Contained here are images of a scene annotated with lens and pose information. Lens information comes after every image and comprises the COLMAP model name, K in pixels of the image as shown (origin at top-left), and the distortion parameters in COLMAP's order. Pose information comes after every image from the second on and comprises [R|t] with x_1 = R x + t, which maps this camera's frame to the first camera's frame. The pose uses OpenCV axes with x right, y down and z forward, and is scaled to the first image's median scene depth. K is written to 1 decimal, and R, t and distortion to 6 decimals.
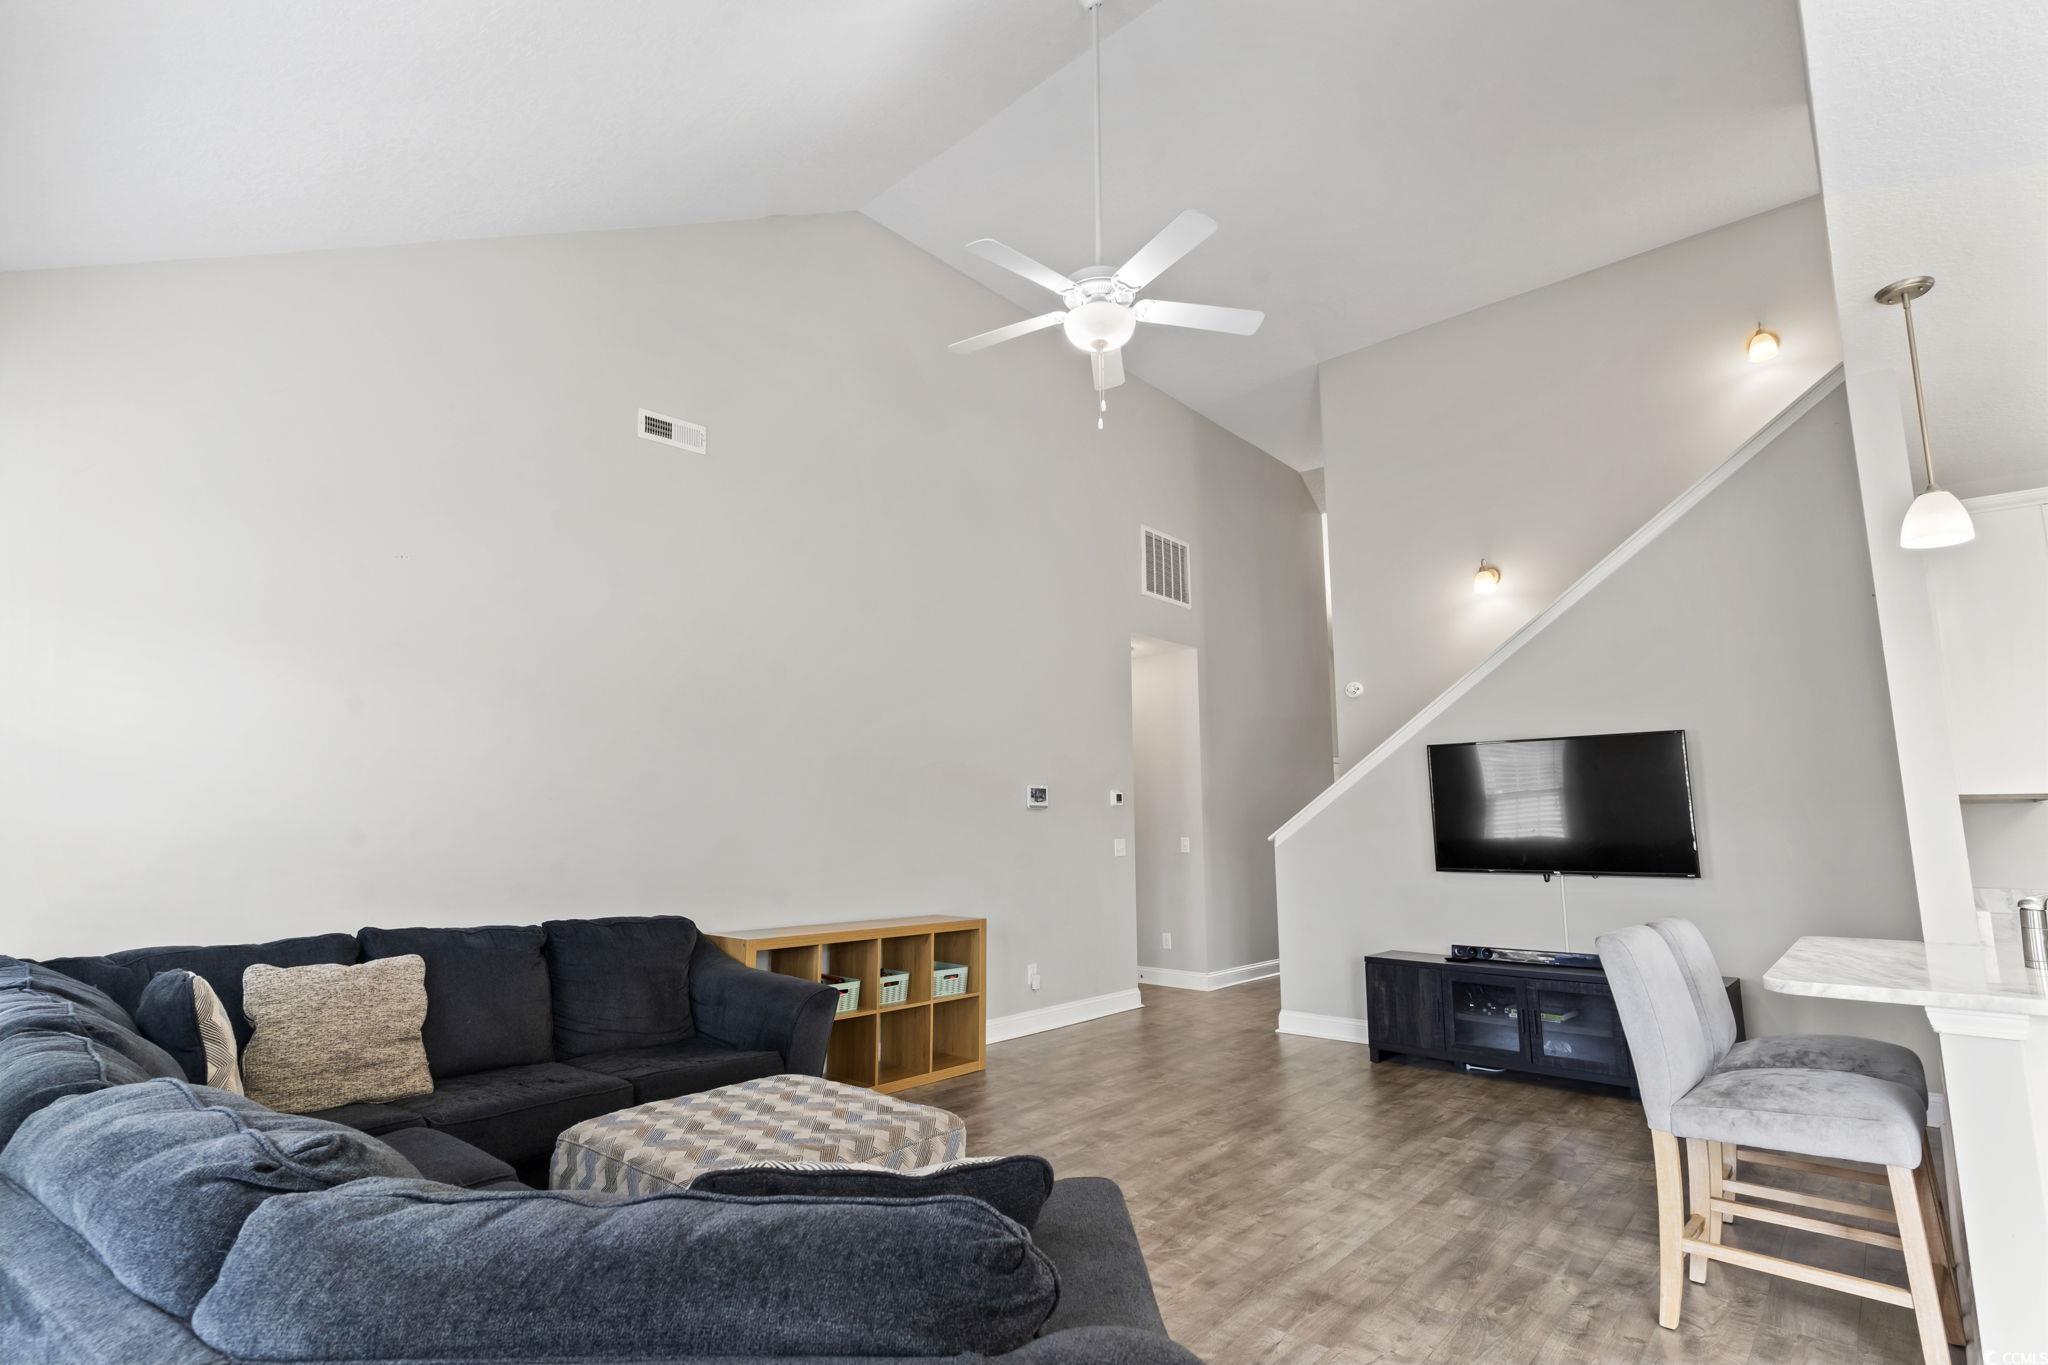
lens RADIAL K [[972.6, 0, 995.9], [0, 972.6, 682.1], [0, 0, 1]] dist [0.002858, 0.000031]
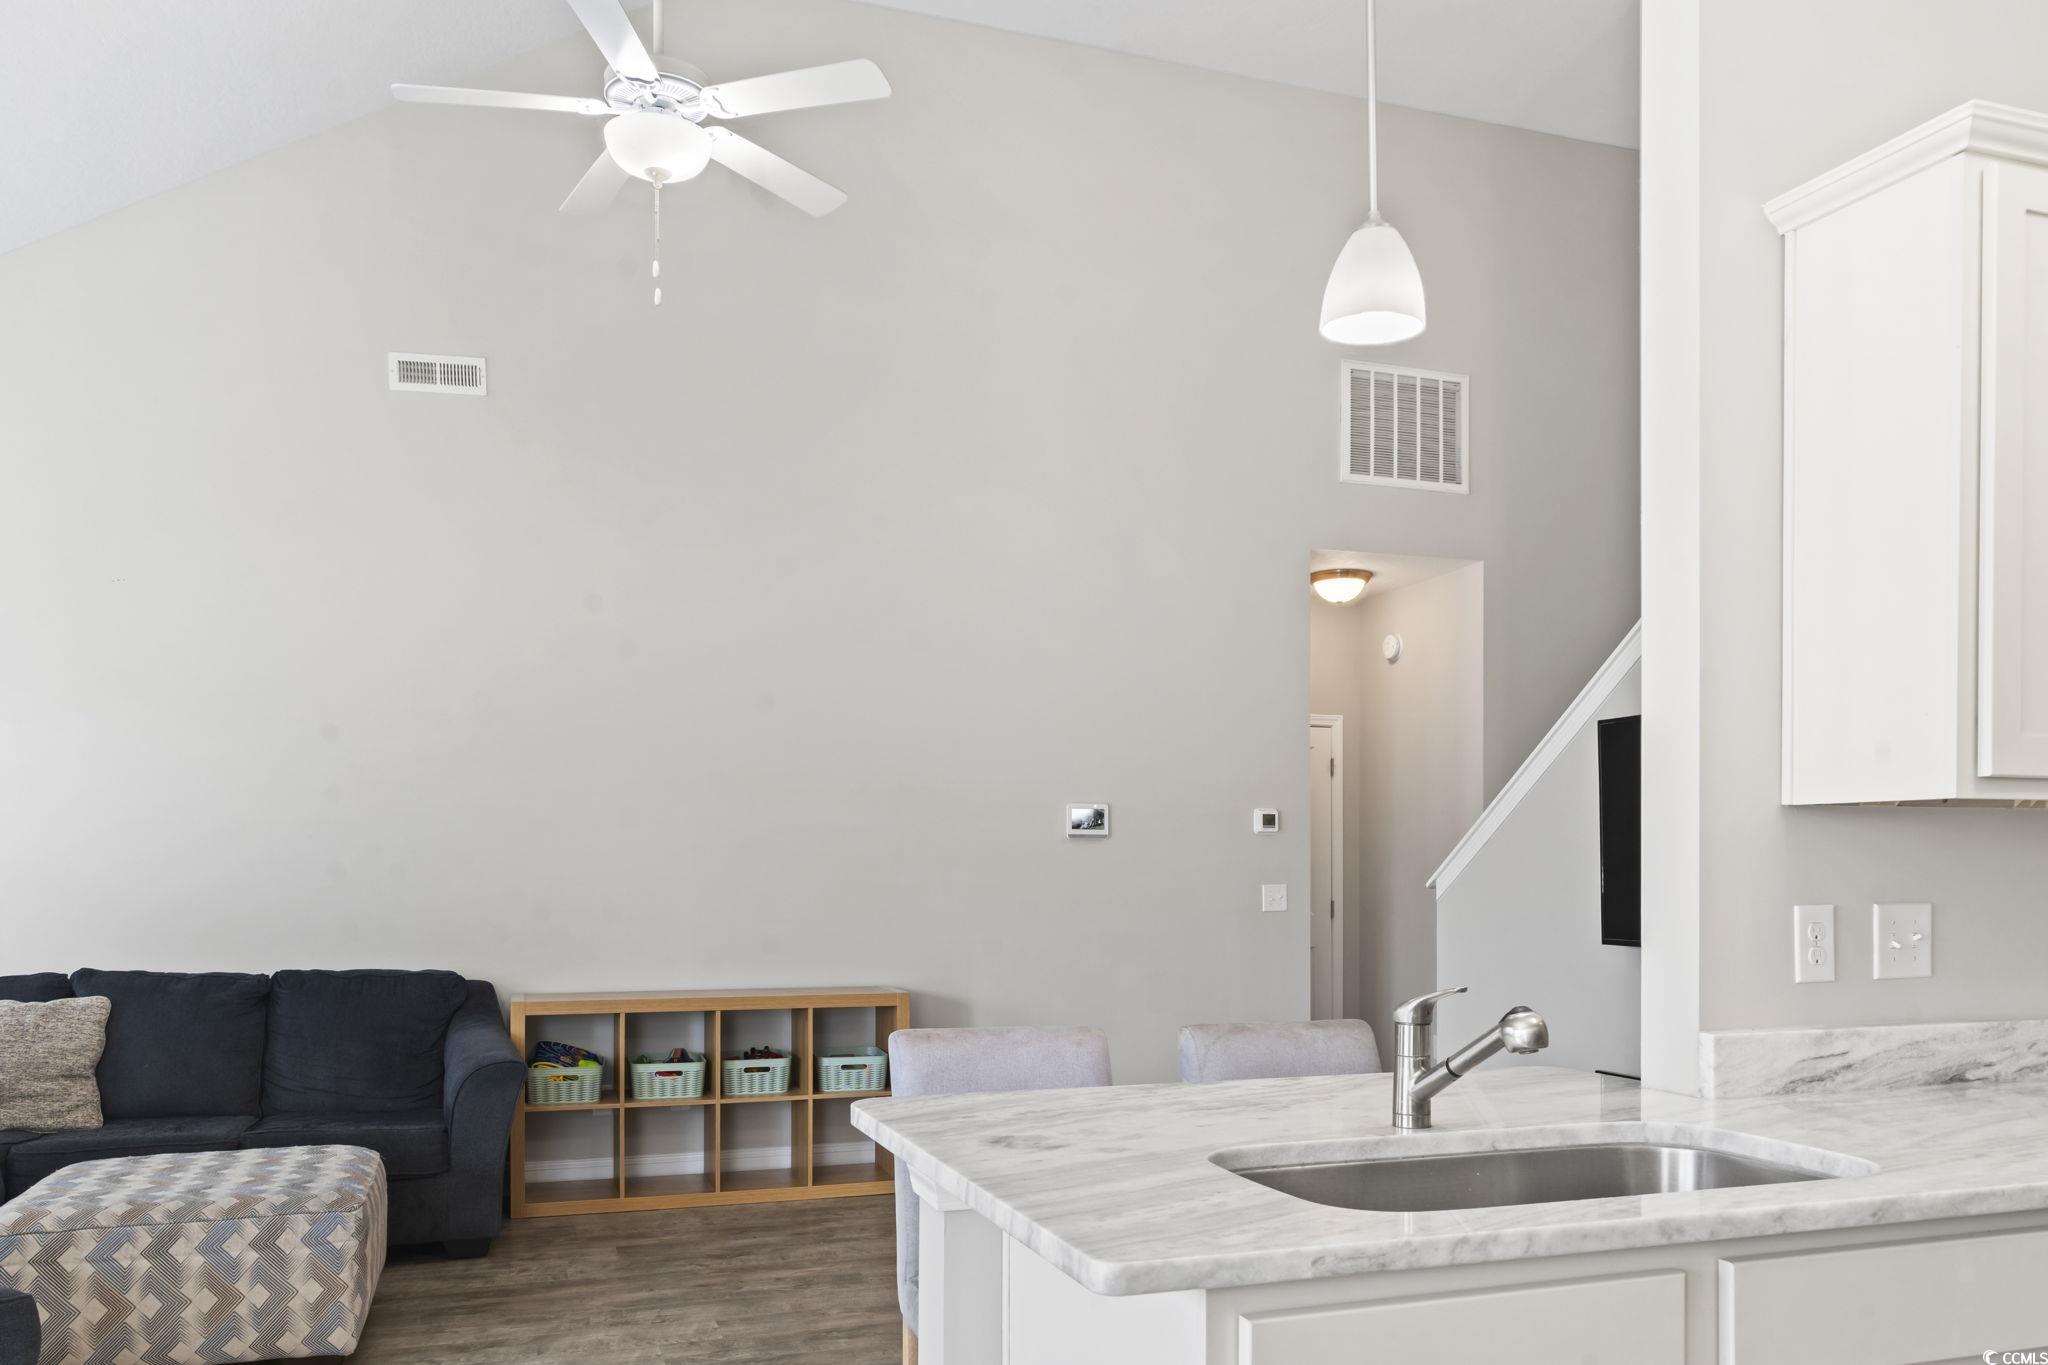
lens RADIAL K [[1521.3, 0, 1019.4], [0, 1521.3, 875.8], [0, 0, 1]] dist [0.001310, 0.008265]
pose [[0.873988, 0.003165, -0.485938, 0.853433], [0.072740, 0.987860, 0.137263, 0.013206], [0.480473, -0.155313, 0.863147, 0.117433]]
